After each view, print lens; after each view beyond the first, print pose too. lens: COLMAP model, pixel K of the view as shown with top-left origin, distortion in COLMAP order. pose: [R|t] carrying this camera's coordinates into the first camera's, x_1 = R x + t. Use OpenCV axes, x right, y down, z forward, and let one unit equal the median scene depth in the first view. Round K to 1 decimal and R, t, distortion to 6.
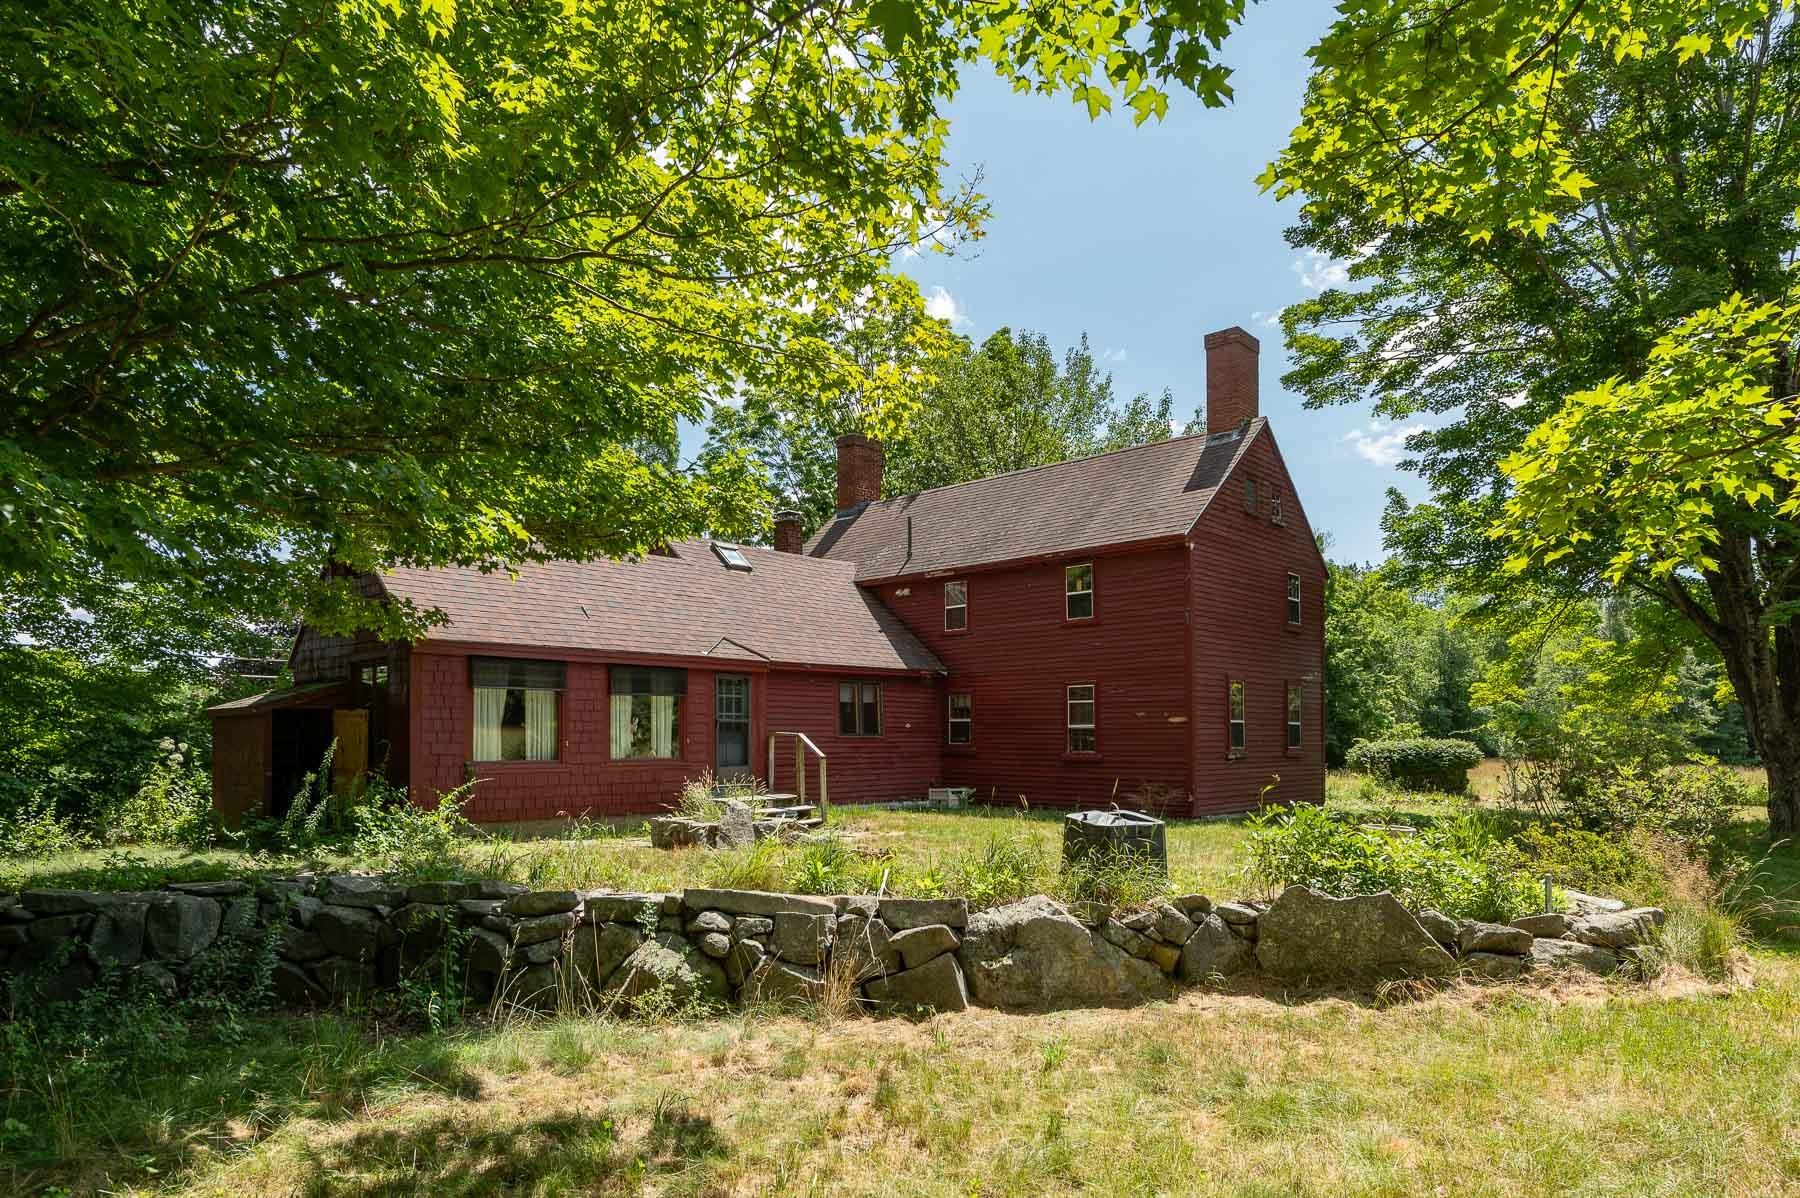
lens RADIAL K [[1039.2, 0, 900.0], [0, 1039.2, 599.0], [0, 0, 1]] dist [0.000106, -0.000027]
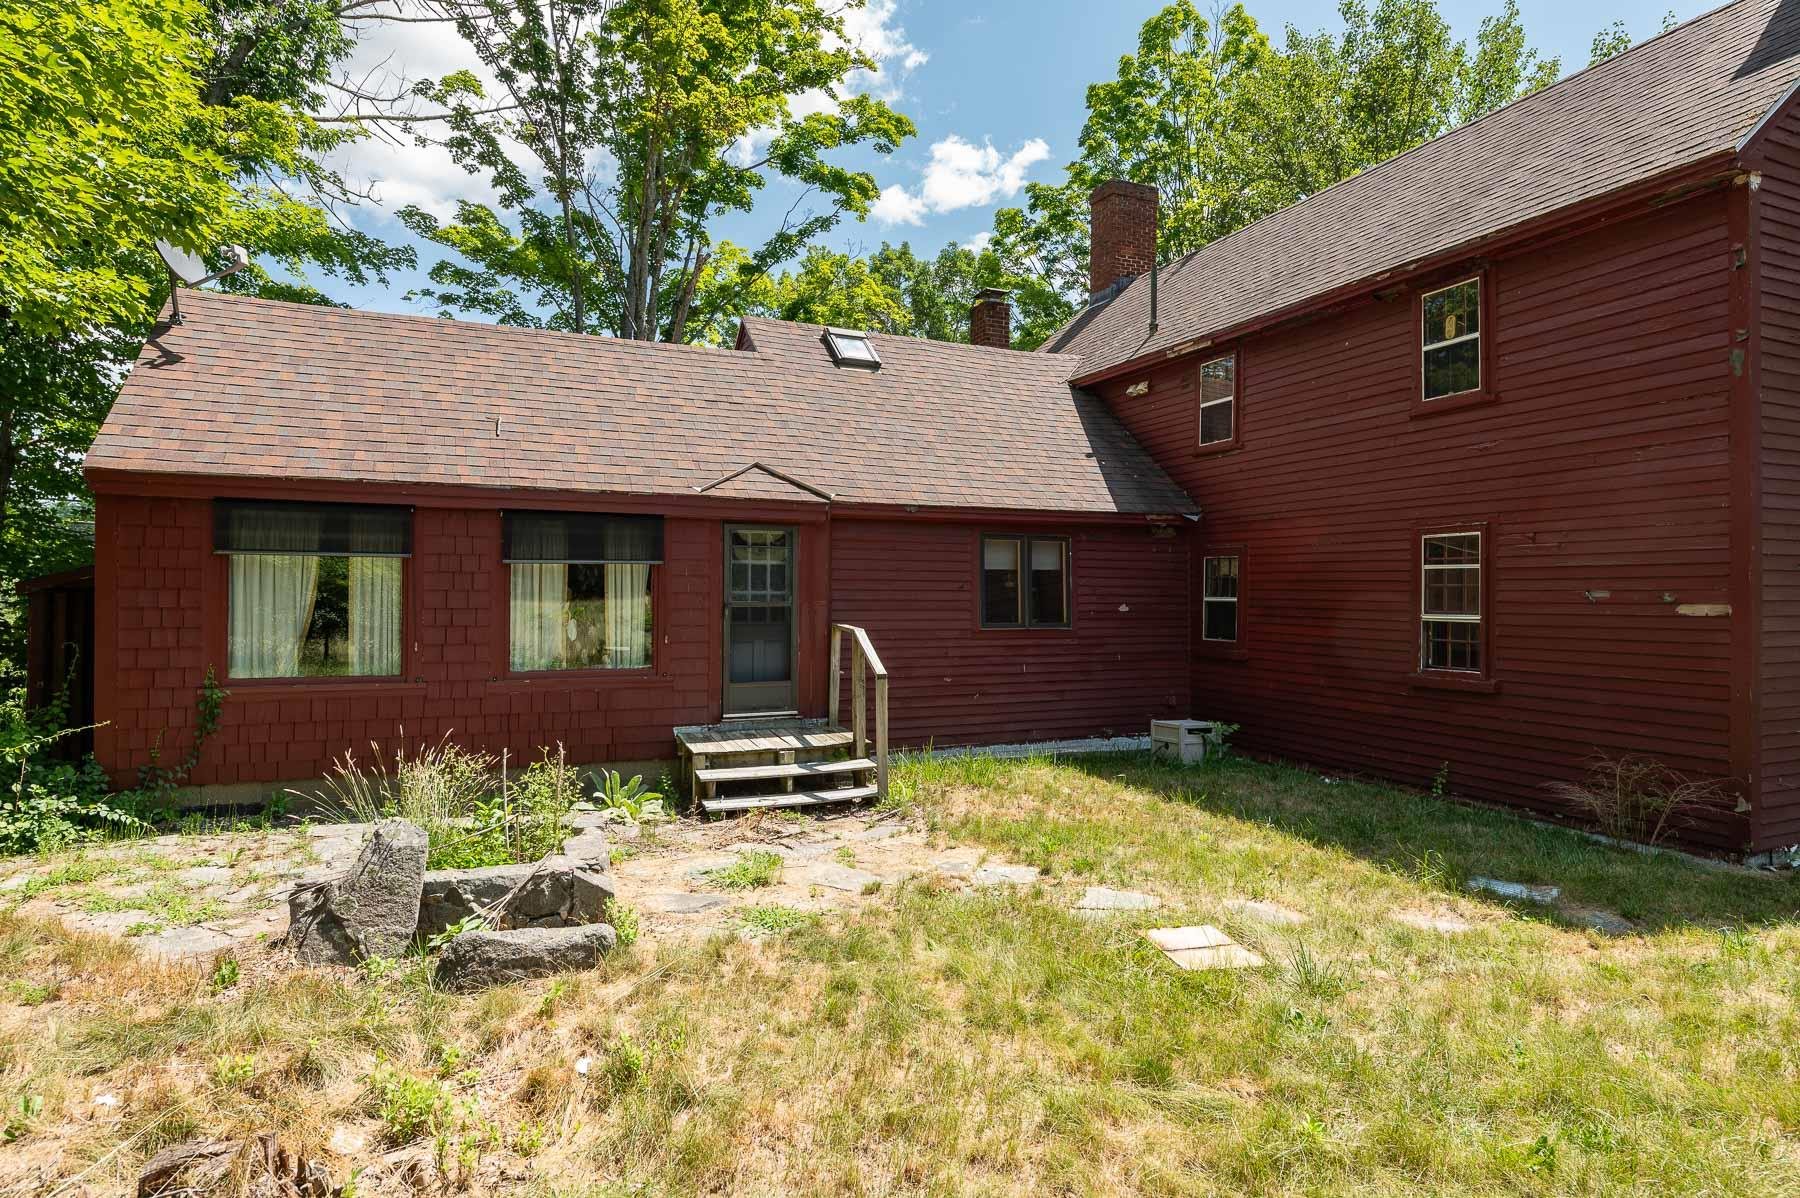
lens RADIAL K [[962.1, 0, 904.0], [0, 962.1, 564.8], [0, 0, 1]] dist [-0.004831, -0.001039]
pose [[0.913939, -0.007269, -0.405787, 0.121223], [0.046936, 0.995024, 0.087889, 0.046223], [0.403129, -0.099371, 0.909732, 0.484997]]
